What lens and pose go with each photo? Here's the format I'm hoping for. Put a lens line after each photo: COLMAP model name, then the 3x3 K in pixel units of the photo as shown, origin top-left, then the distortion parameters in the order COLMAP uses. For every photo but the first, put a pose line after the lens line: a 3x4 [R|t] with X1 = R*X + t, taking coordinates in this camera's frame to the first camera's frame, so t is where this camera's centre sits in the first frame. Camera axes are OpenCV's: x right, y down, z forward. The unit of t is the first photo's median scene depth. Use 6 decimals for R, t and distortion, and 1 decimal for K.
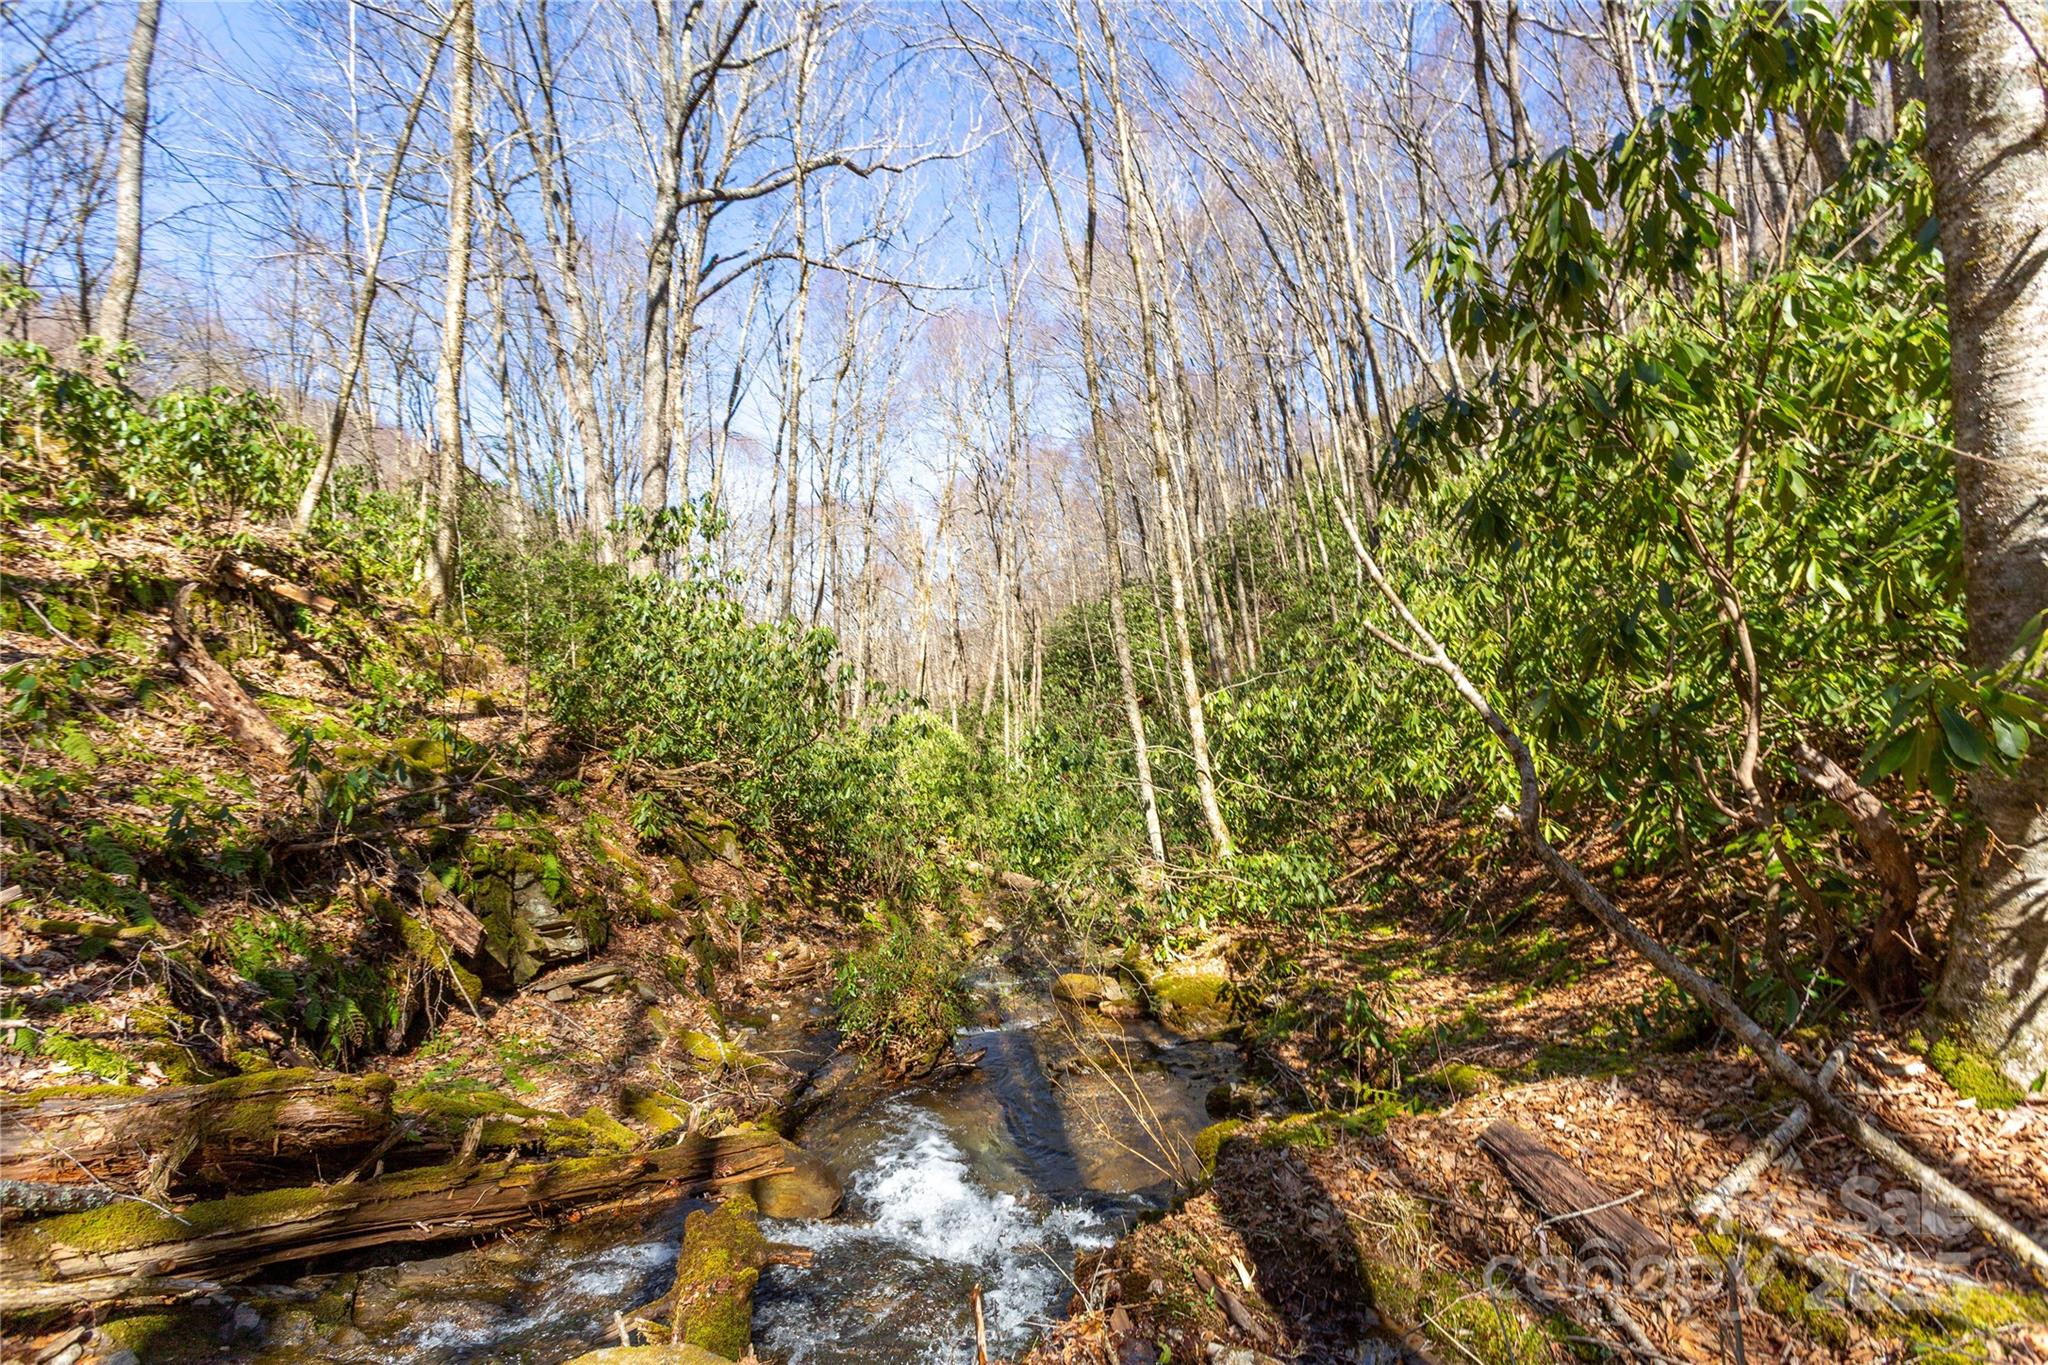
lens RADIAL K [[979.2, 0, 1024.0], [0, 979.2, 682.5], [0, 0, 1]] dist [0.004185, -0.000411]
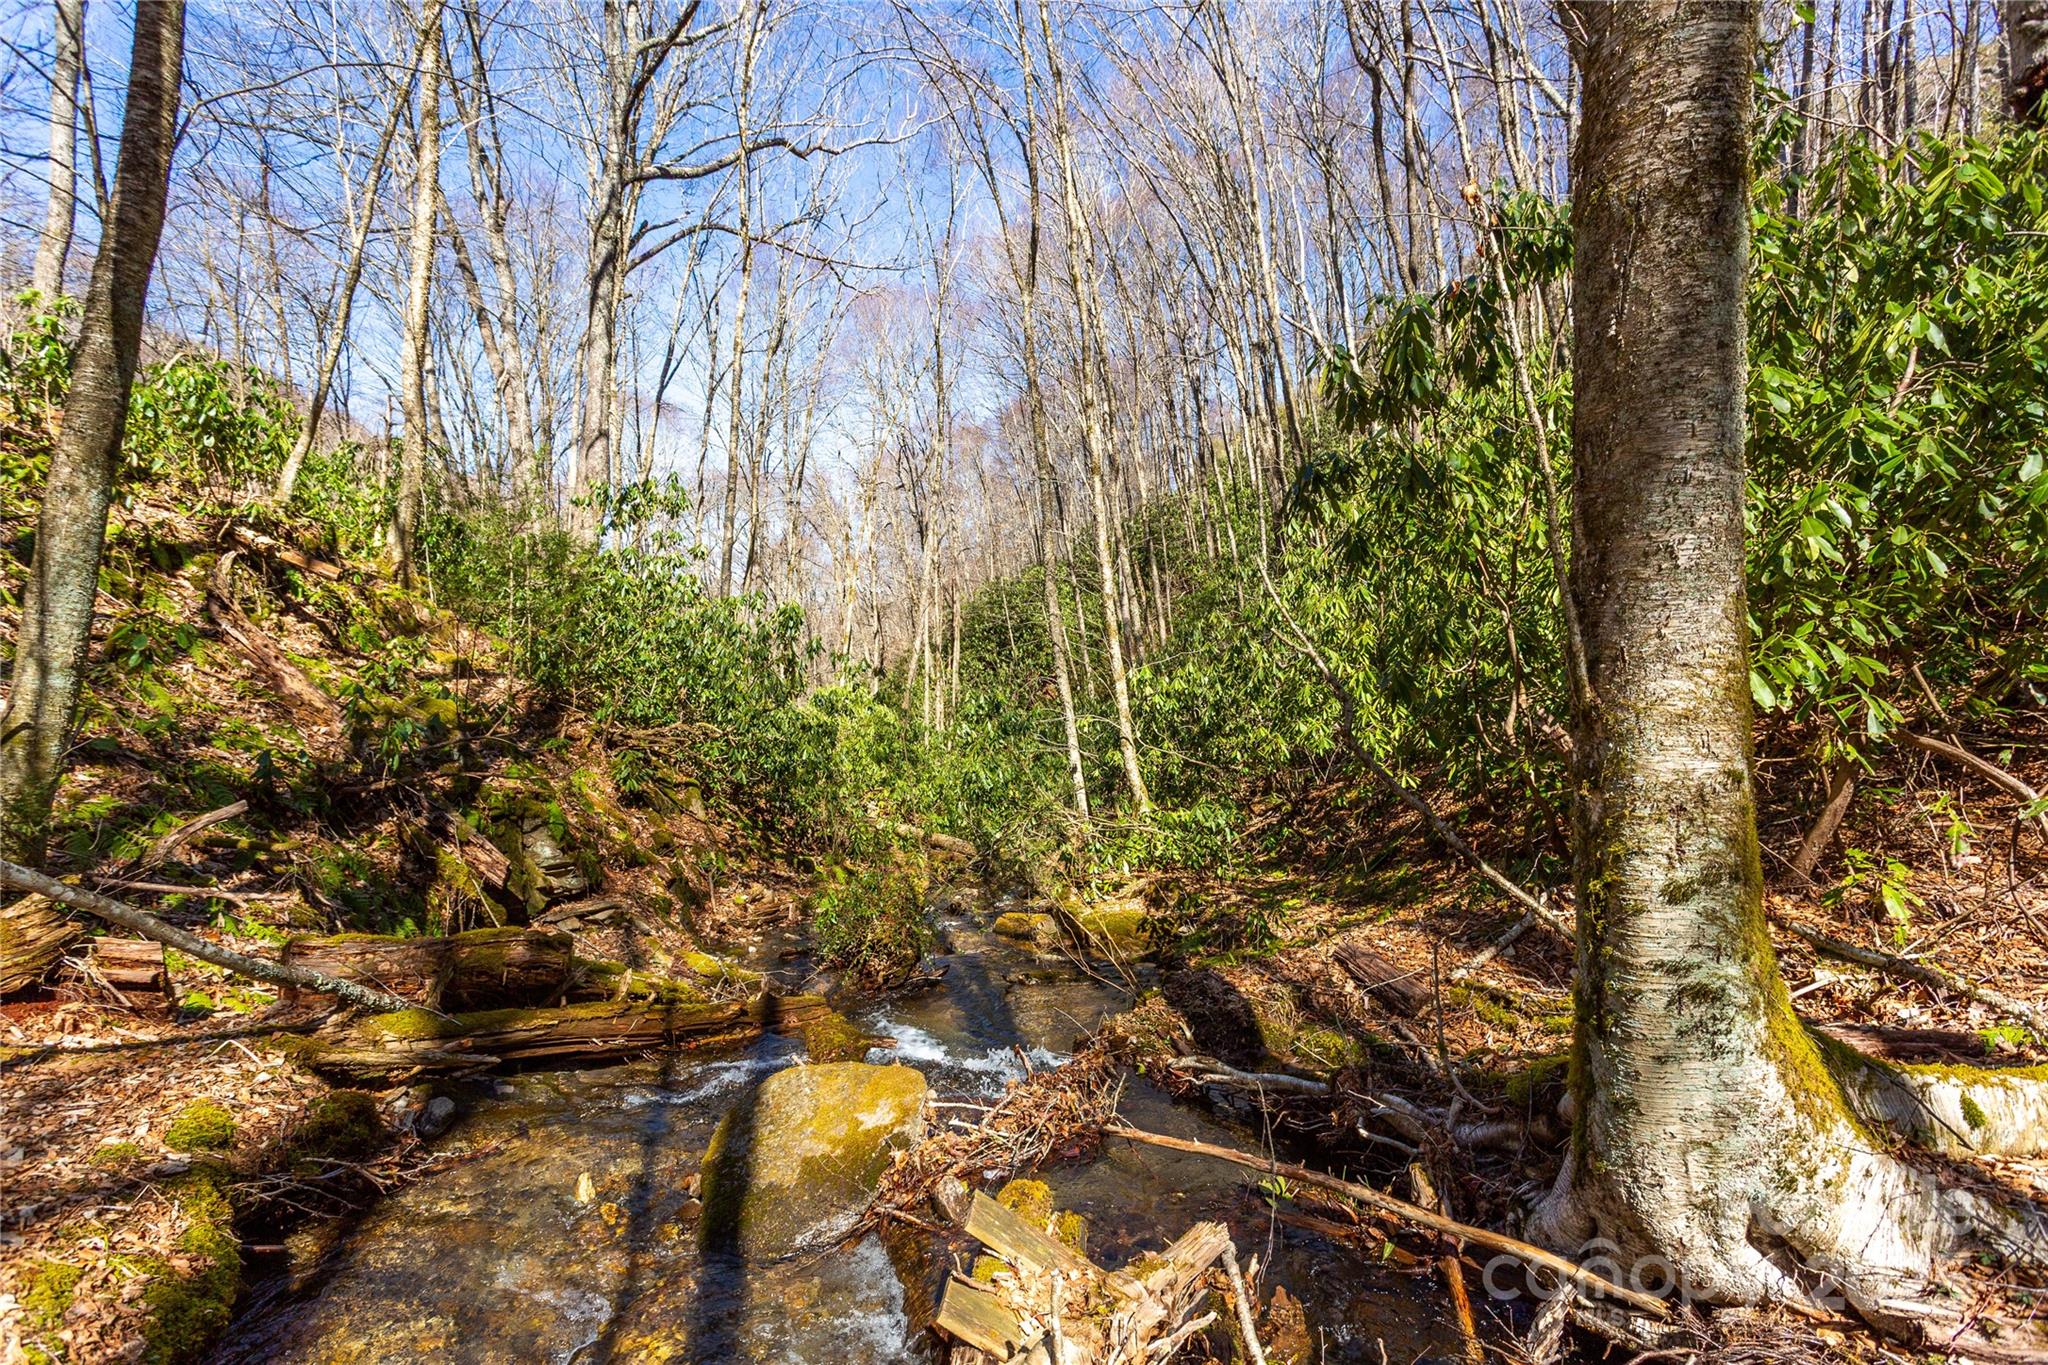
lens RADIAL K [[979.2, 0, 1024.0], [0, 979.2, 682.5], [0, 0, 1]] dist [0.004185, -0.000411]
pose [[0.995532, 0.017242, 0.092841, -0.040952], [-0.019665, 0.999488, 0.025242, 0.000209], [-0.092358, -0.026955, 0.995361, -0.113744]]
